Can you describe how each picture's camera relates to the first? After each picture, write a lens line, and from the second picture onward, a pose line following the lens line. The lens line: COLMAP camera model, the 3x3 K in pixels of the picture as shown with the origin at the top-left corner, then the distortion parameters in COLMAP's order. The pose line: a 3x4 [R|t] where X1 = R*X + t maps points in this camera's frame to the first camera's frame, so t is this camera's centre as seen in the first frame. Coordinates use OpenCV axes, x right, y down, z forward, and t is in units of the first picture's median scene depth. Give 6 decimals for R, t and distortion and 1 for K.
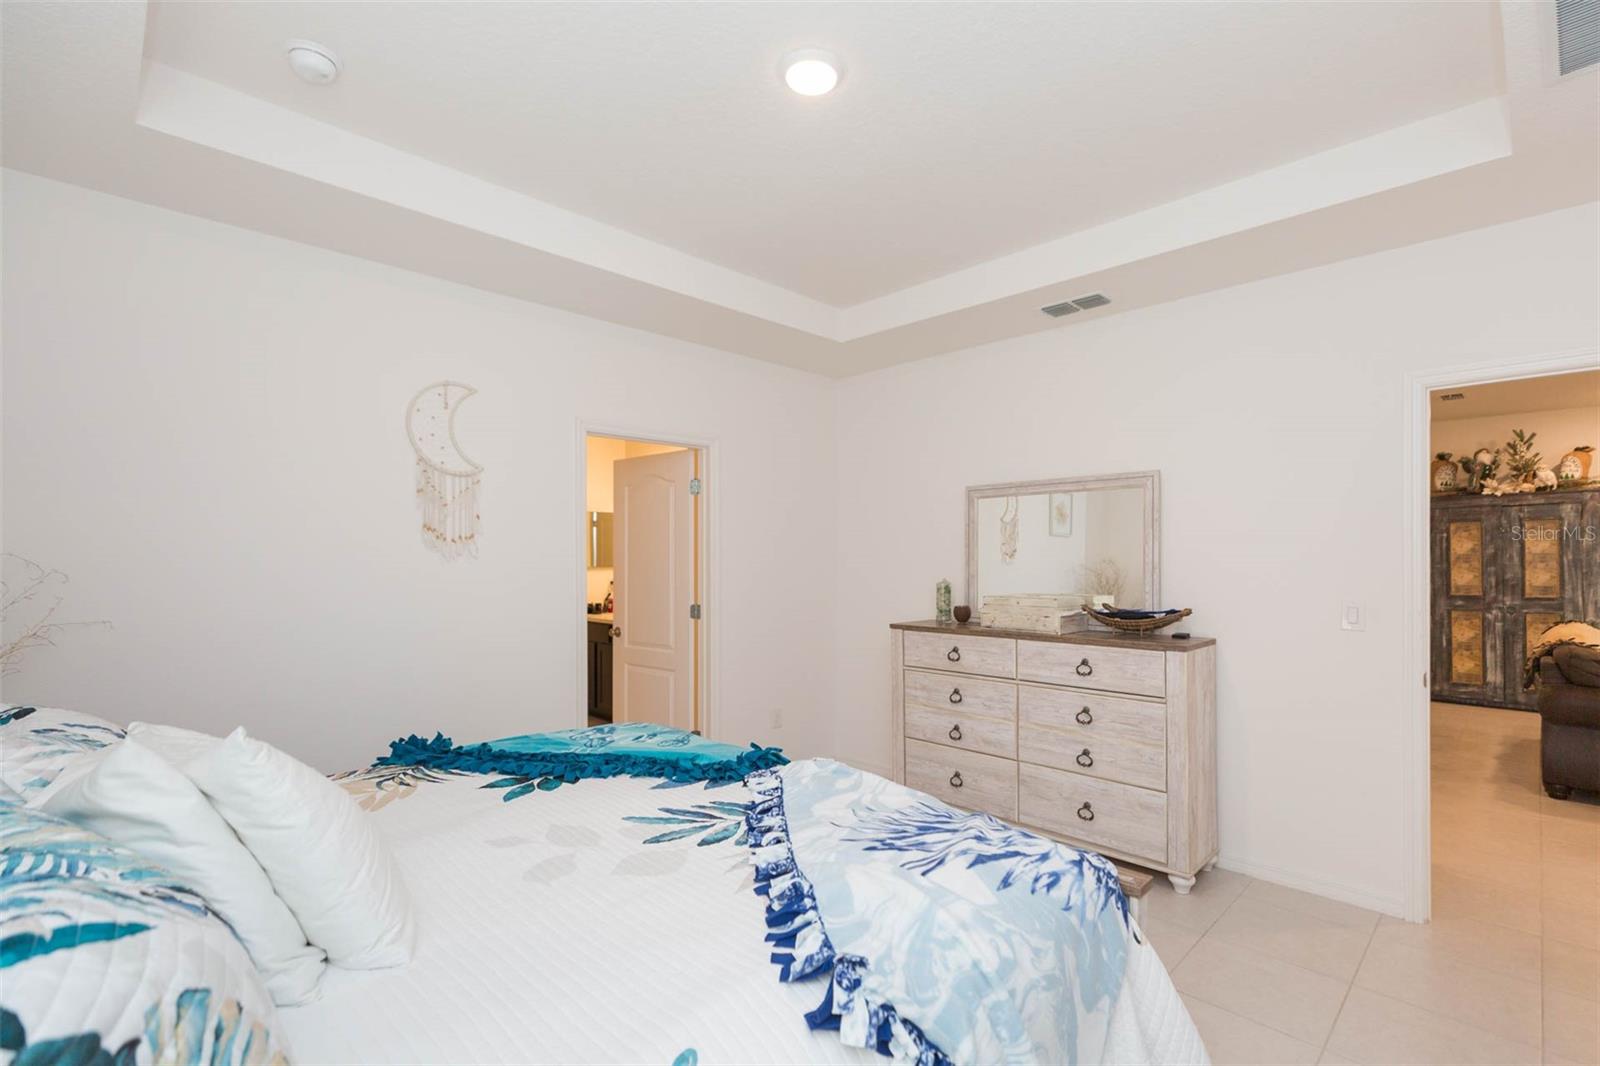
lens RADIAL K [[737.9, 0, 800.8], [0, 737.9, 545.0], [0, 0, 1]] dist [0.001148, -0.000101]
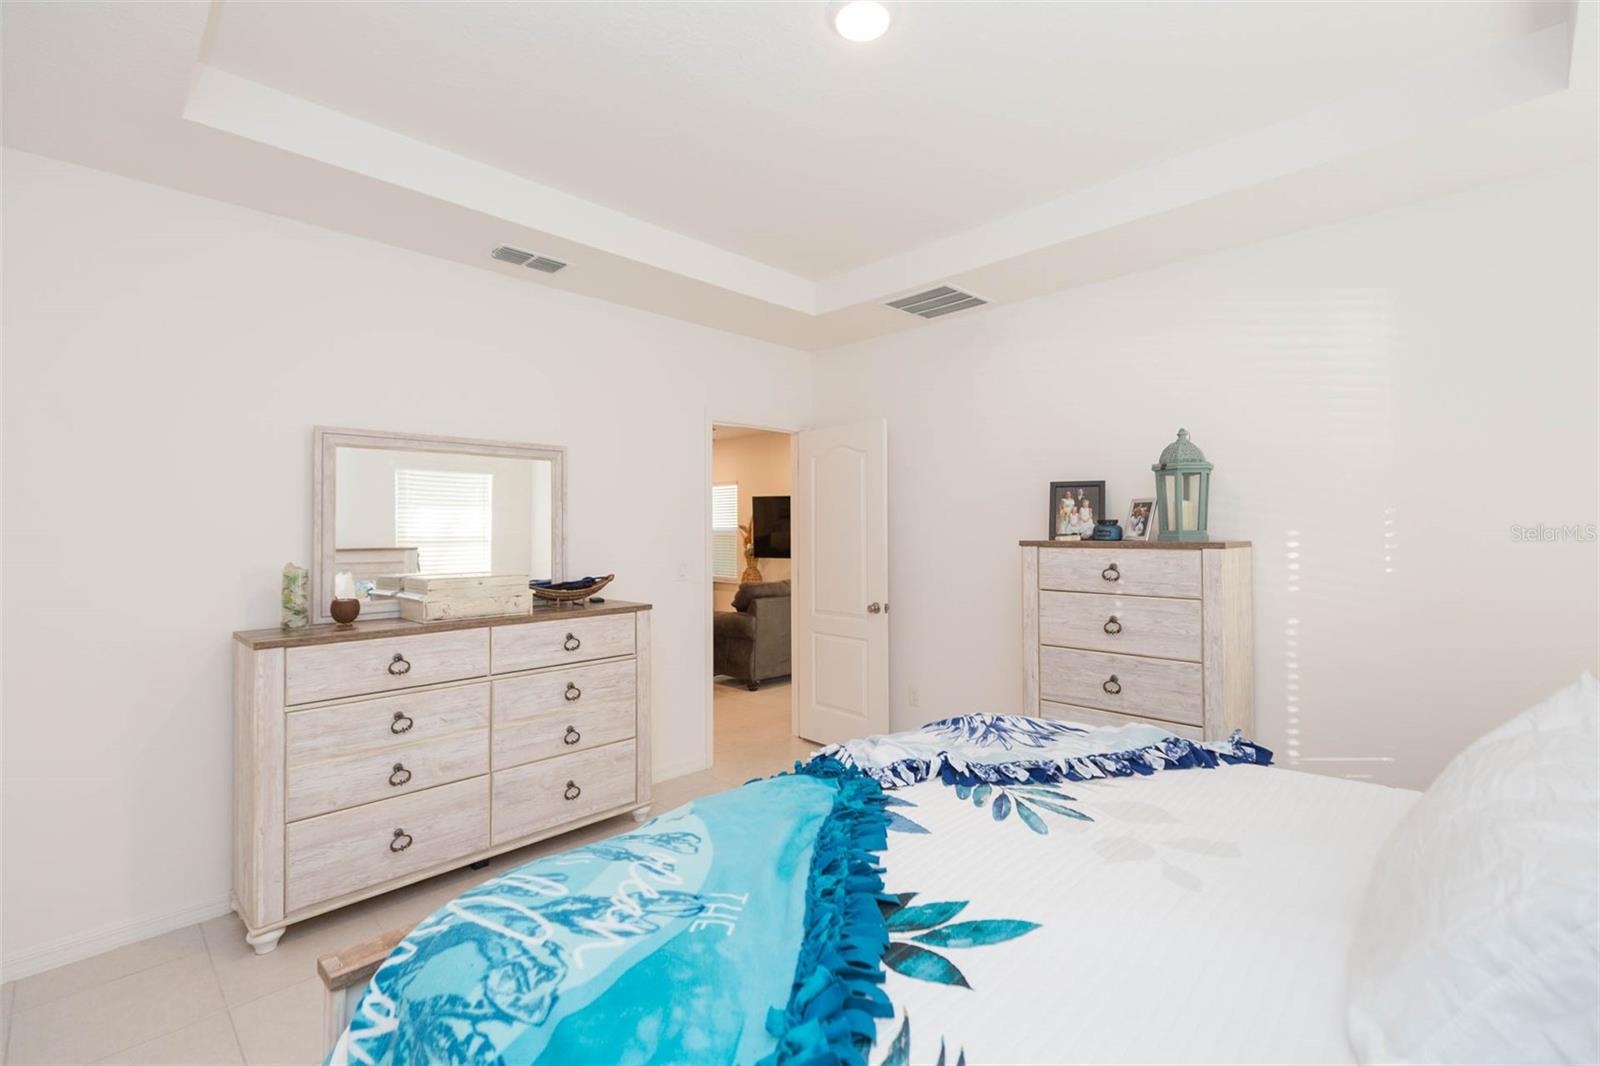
lens RADIAL K [[739.8, 0, 801.2], [0, 739.8, 505.5], [0, 0, 1]] dist [0.002408, 0.000453]
pose [[-0.041512, 0.035885, 0.998493, -0.604536], [-0.013302, 0.999246, -0.036465, 0.017289], [-0.999049, -0.014796, -0.041004, 0.733396]]
